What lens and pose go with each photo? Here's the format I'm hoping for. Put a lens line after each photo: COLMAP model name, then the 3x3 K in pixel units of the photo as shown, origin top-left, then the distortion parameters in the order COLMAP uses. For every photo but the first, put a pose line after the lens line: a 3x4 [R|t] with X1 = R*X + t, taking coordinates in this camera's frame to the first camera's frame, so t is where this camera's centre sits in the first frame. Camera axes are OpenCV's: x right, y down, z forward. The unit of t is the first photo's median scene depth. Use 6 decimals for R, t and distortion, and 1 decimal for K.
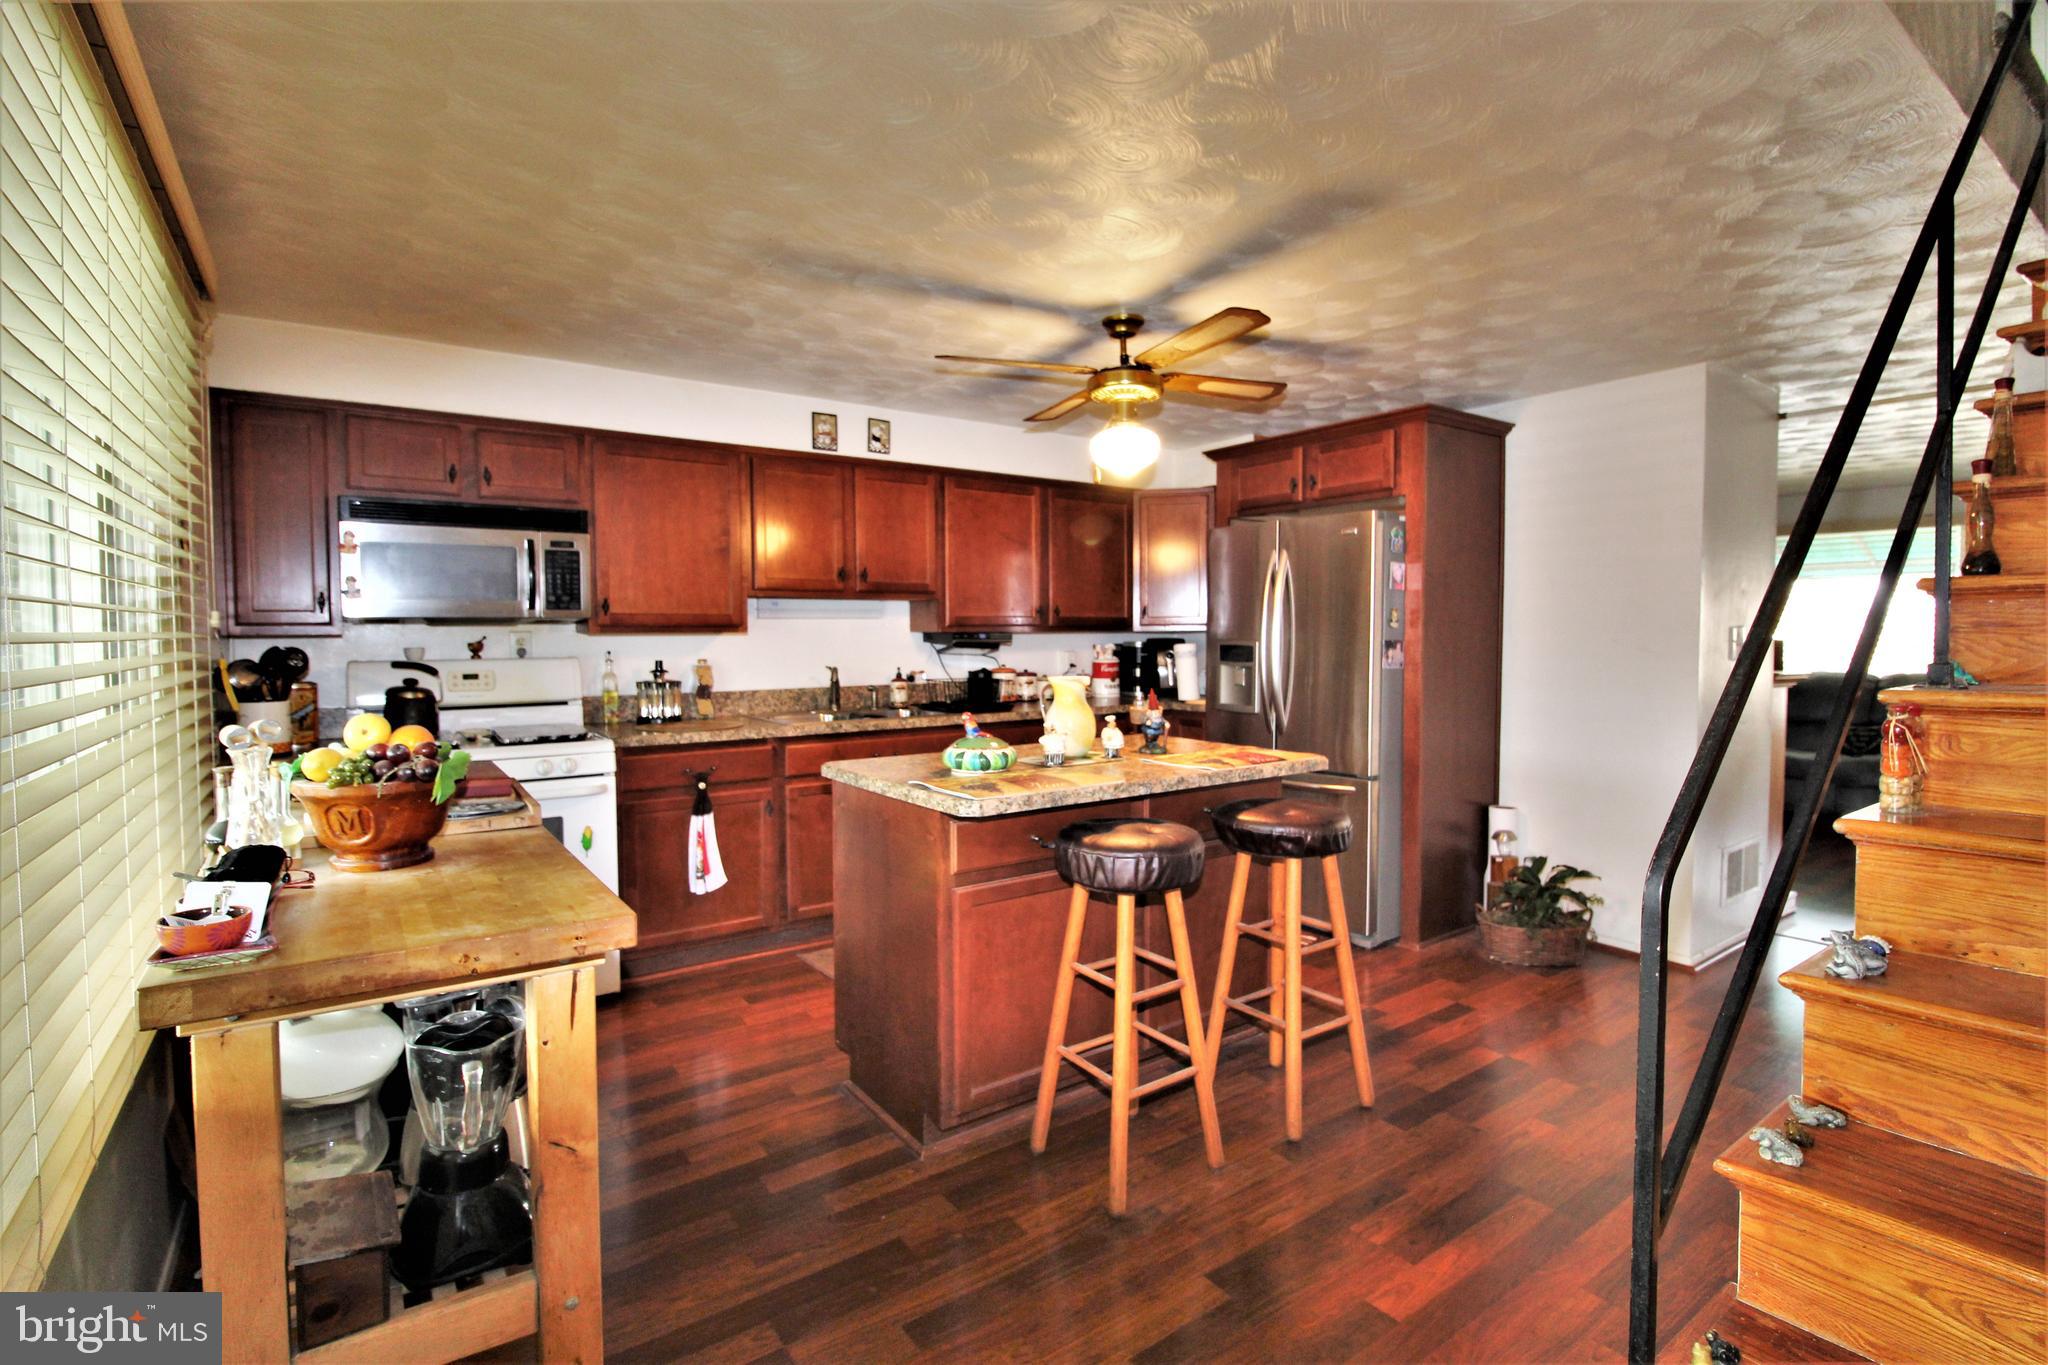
lens RADIAL K [[939.0, 0, 1058.3], [0, 939.0, 643.3], [0, 0, 1]] dist [-0.000037, -0.011691]
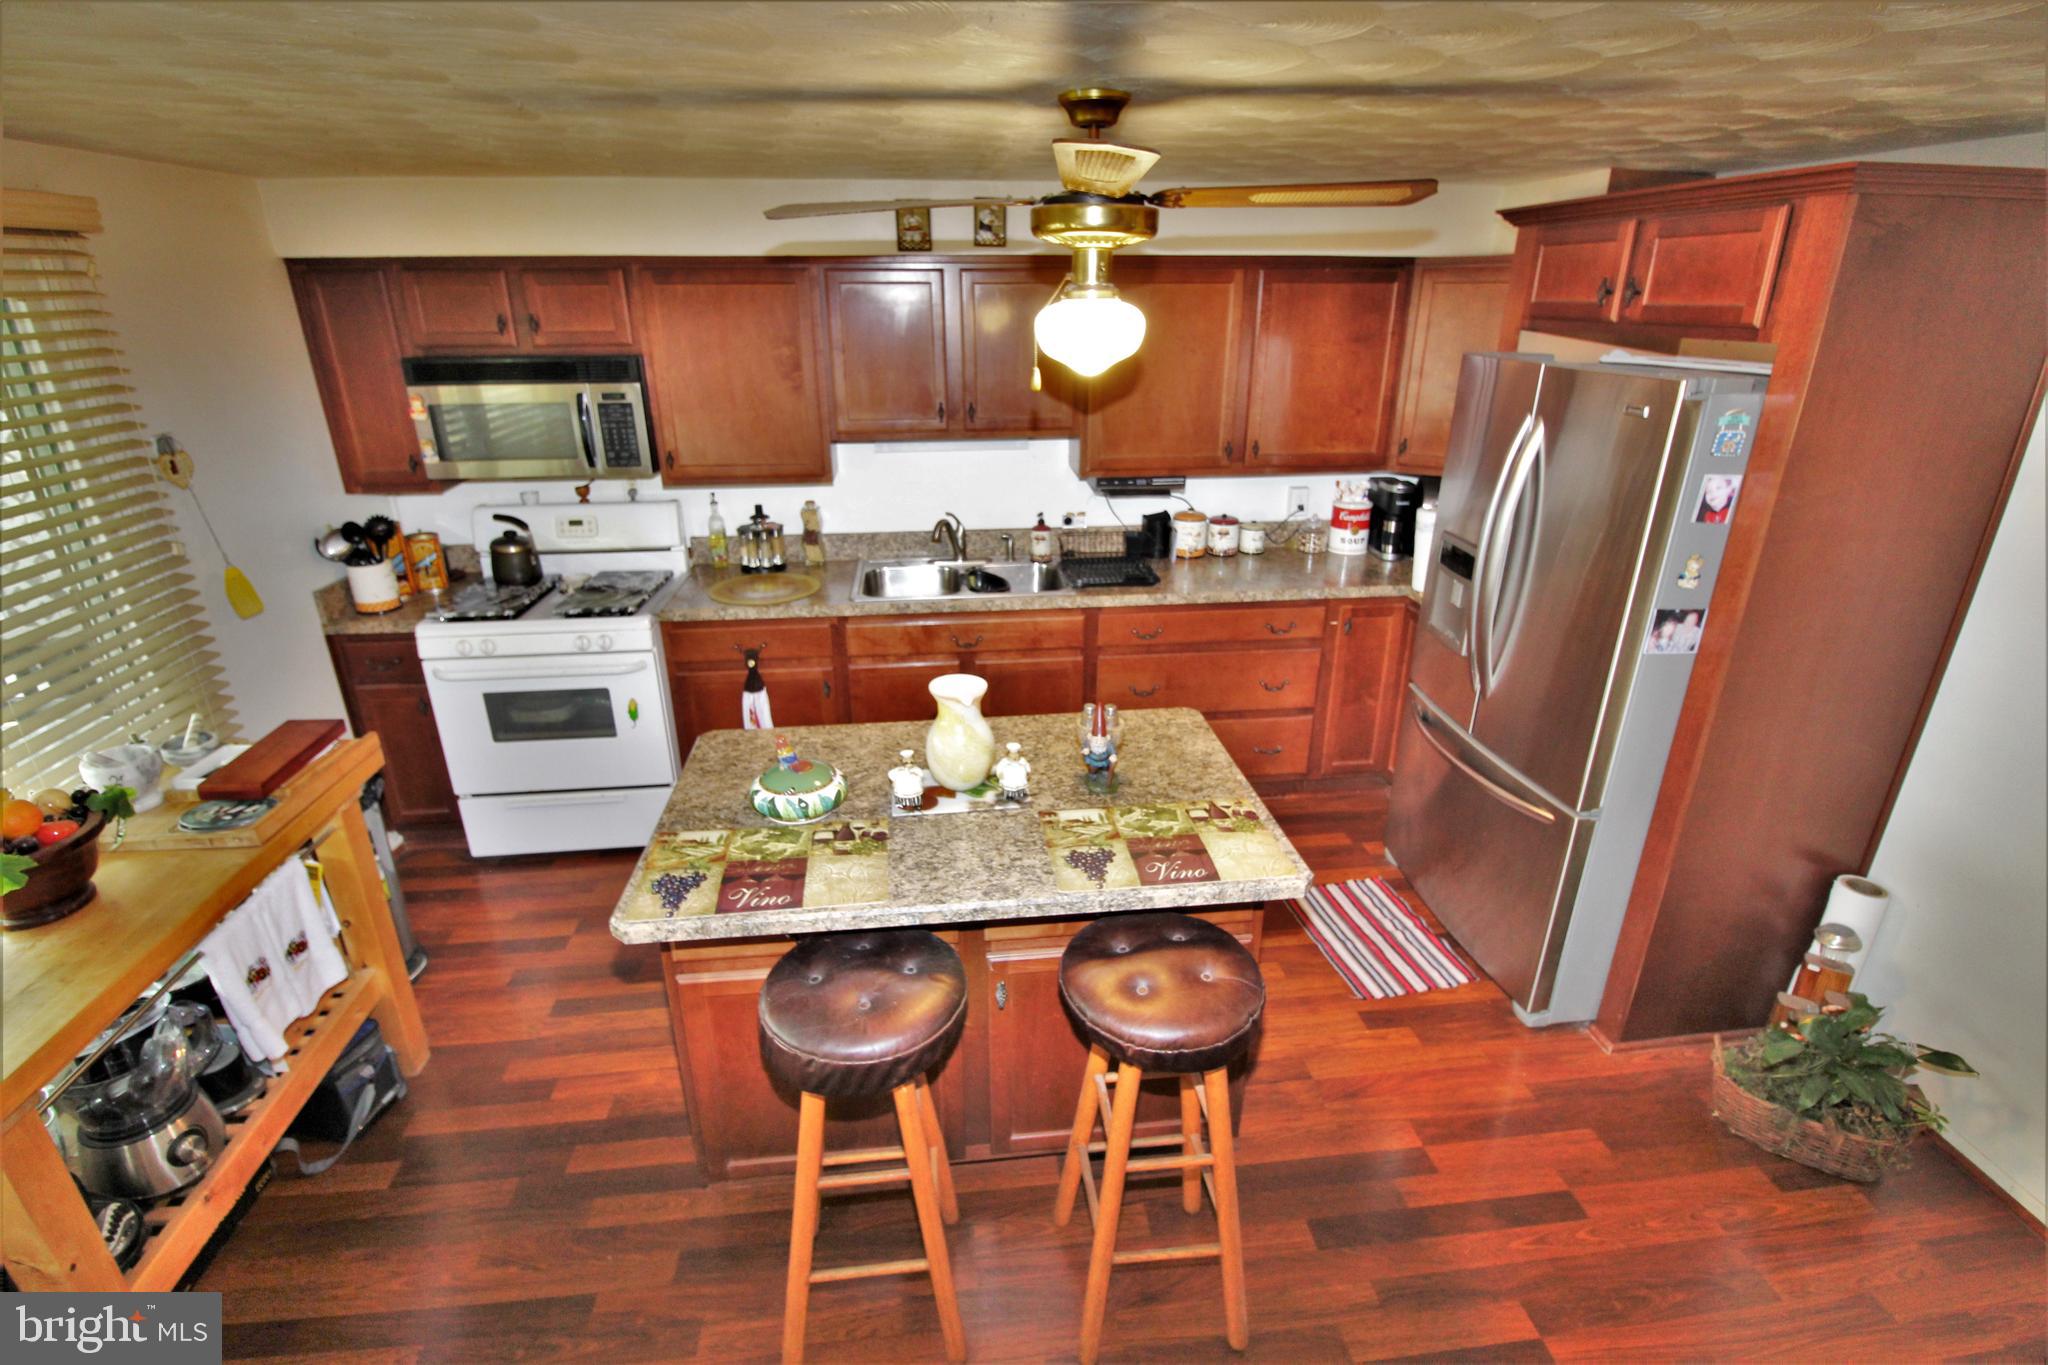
lens RADIAL K [[969.6, 0, 1028.4], [0, 969.6, 667.6], [0, 0, 1]] dist [-0.000911, -0.013871]
pose [[0.867246, 0.181906, -0.463459, 0.290569], [-0.013358, 0.939032, 0.343570, -0.168165], [0.497700, -0.291769, 0.816802, 0.301946]]
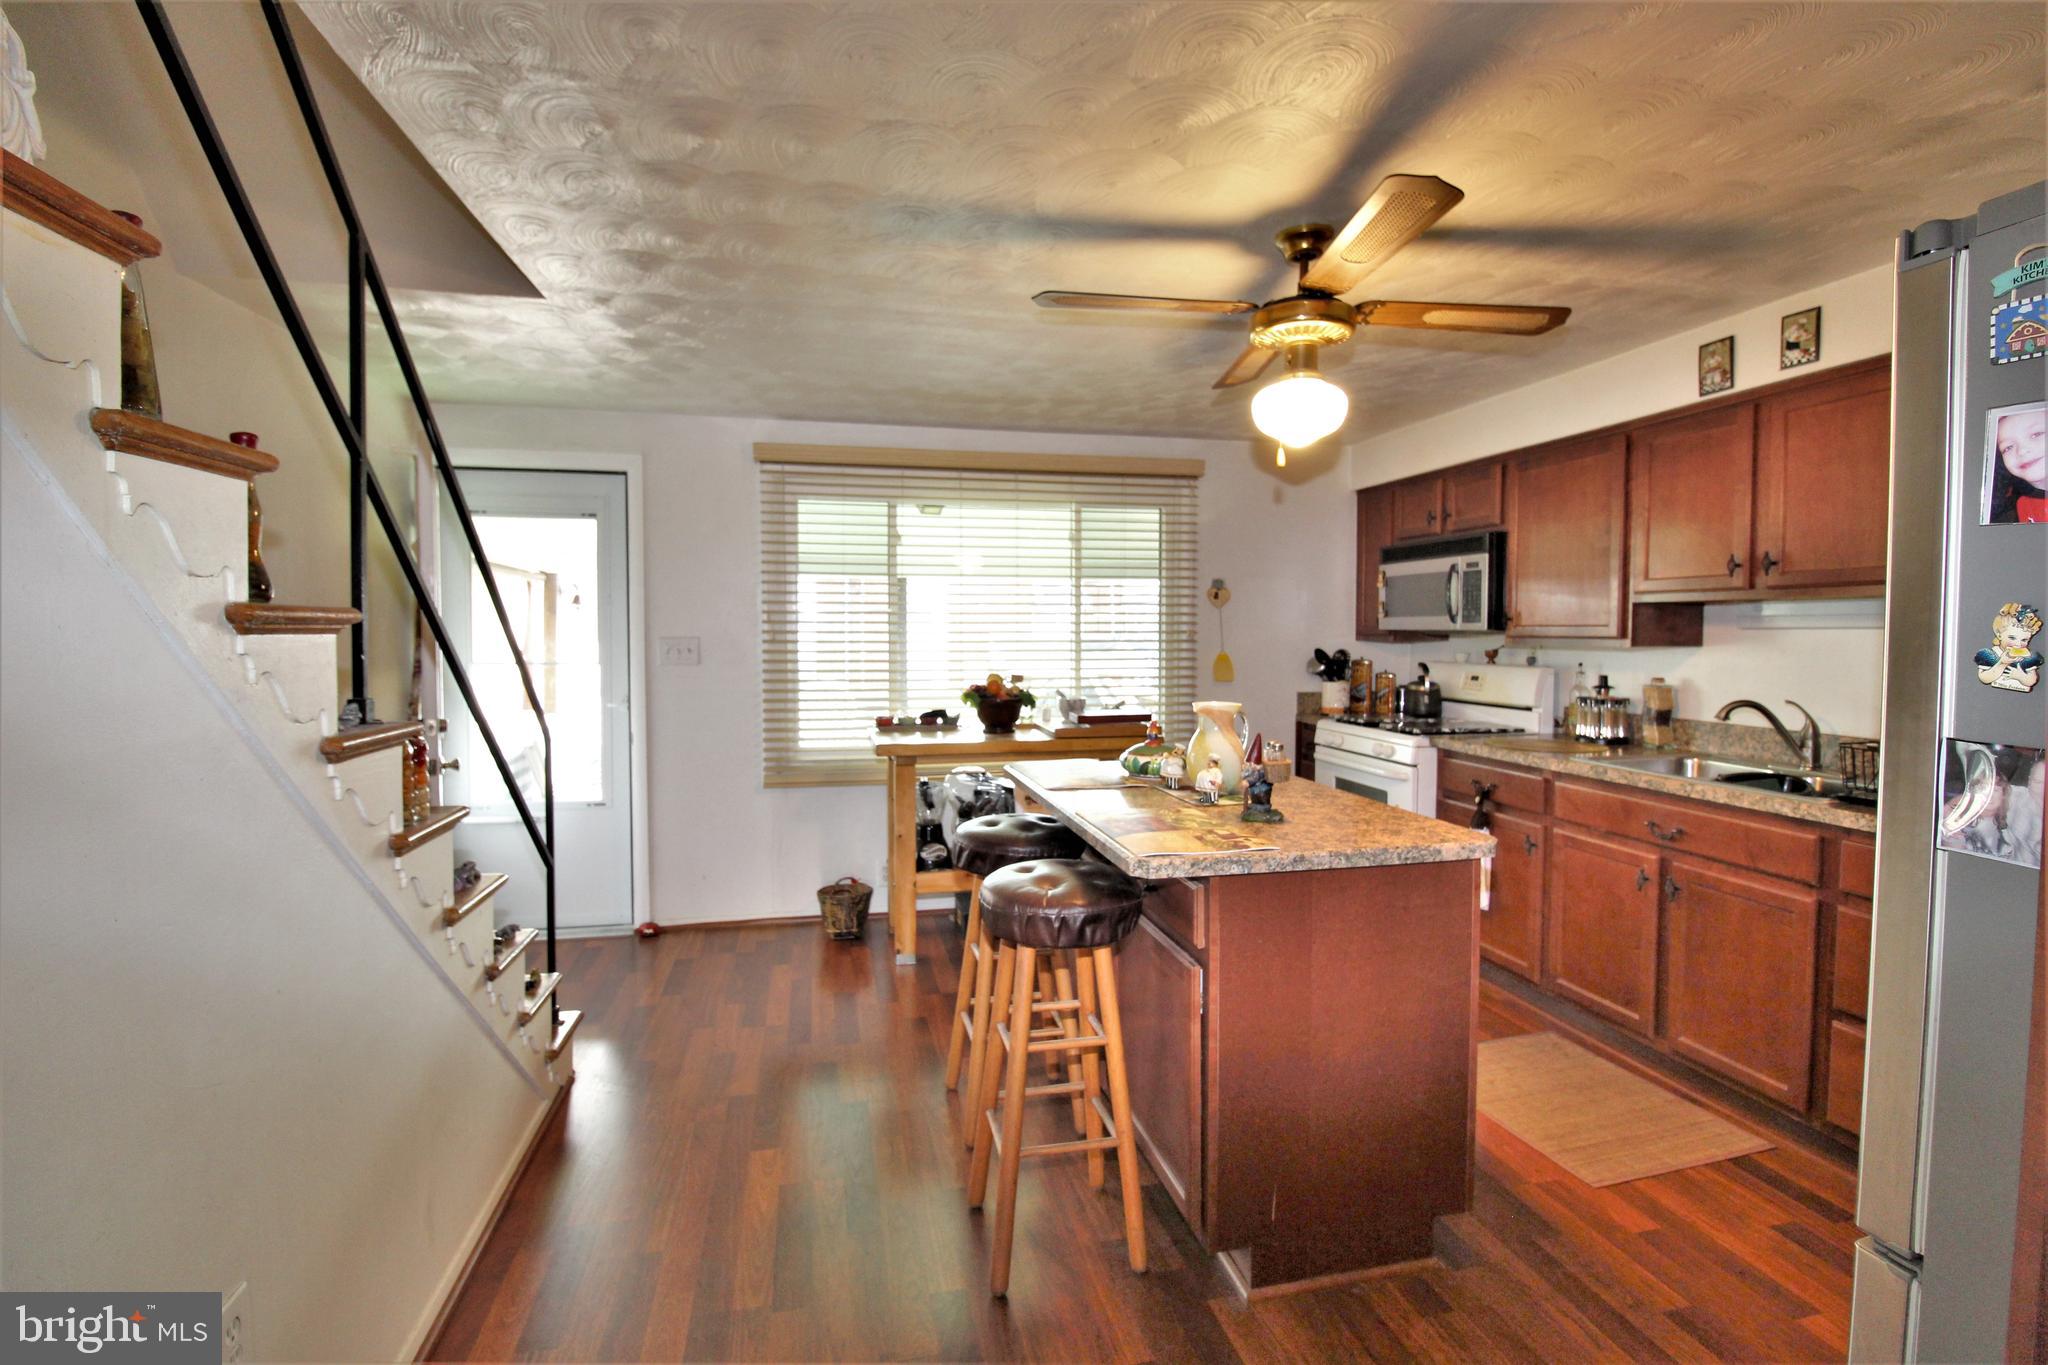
lens RADIAL K [[969.6, 0, 1028.4], [0, 969.6, 667.6], [0, 0, 1]] dist [-0.000911, -0.013871]
pose [[-0.409716, 0.036654, -0.911476, 0.674800], [-0.017813, 0.998680, 0.048168, -0.025969], [0.912039, 0.035972, -0.408522, 0.885592]]
